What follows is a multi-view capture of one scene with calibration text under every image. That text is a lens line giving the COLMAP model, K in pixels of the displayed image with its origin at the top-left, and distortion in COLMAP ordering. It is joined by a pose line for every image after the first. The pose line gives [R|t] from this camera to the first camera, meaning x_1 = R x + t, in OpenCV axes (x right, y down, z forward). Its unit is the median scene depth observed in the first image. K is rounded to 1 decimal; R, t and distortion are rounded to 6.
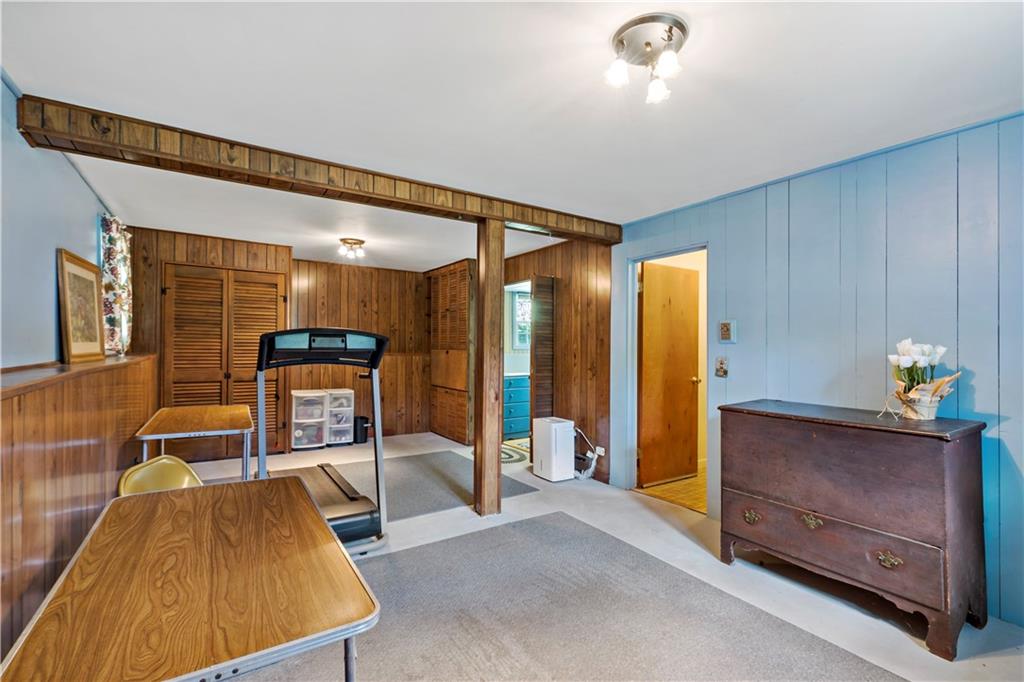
lens RADIAL K [[474.0, 0, 512.7], [0, 474.0, 350.2], [0, 0, 1]] dist [-0.000849, 0.000019]
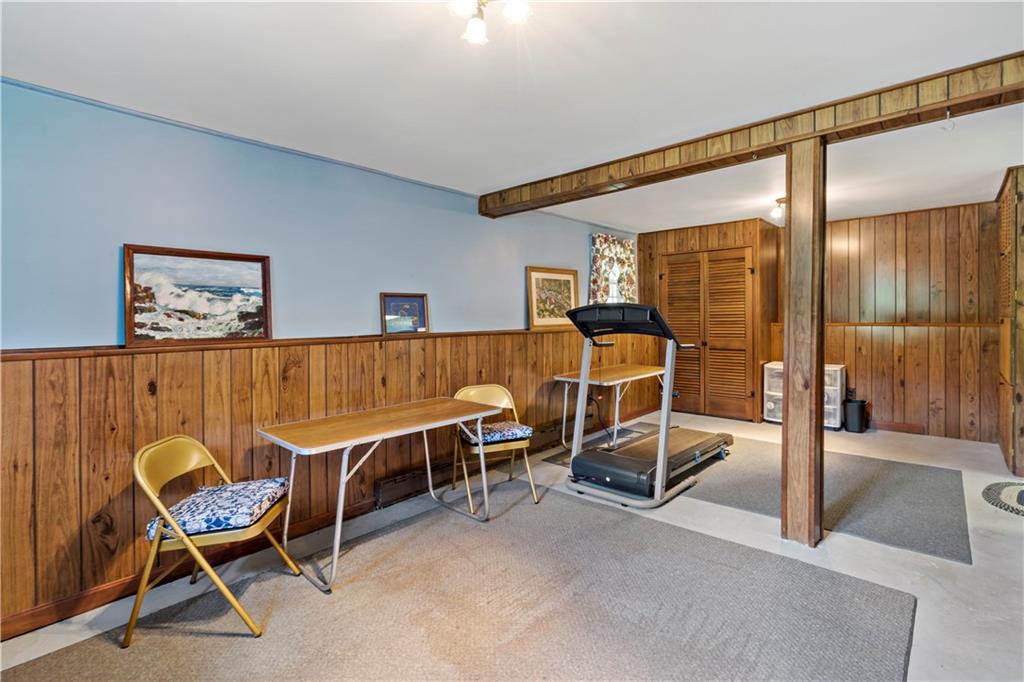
lens RADIAL K [[459.1, 0, 516.7], [0, 459.1, 325.2], [0, 0, 1]] dist [-0.000882, -0.000138]
pose [[0.247977, 0.001217, -0.968765, 0.519150], [0.008025, 0.999962, 0.003311, 0.001986], [0.968733, -0.008595, 0.247958, 0.386267]]
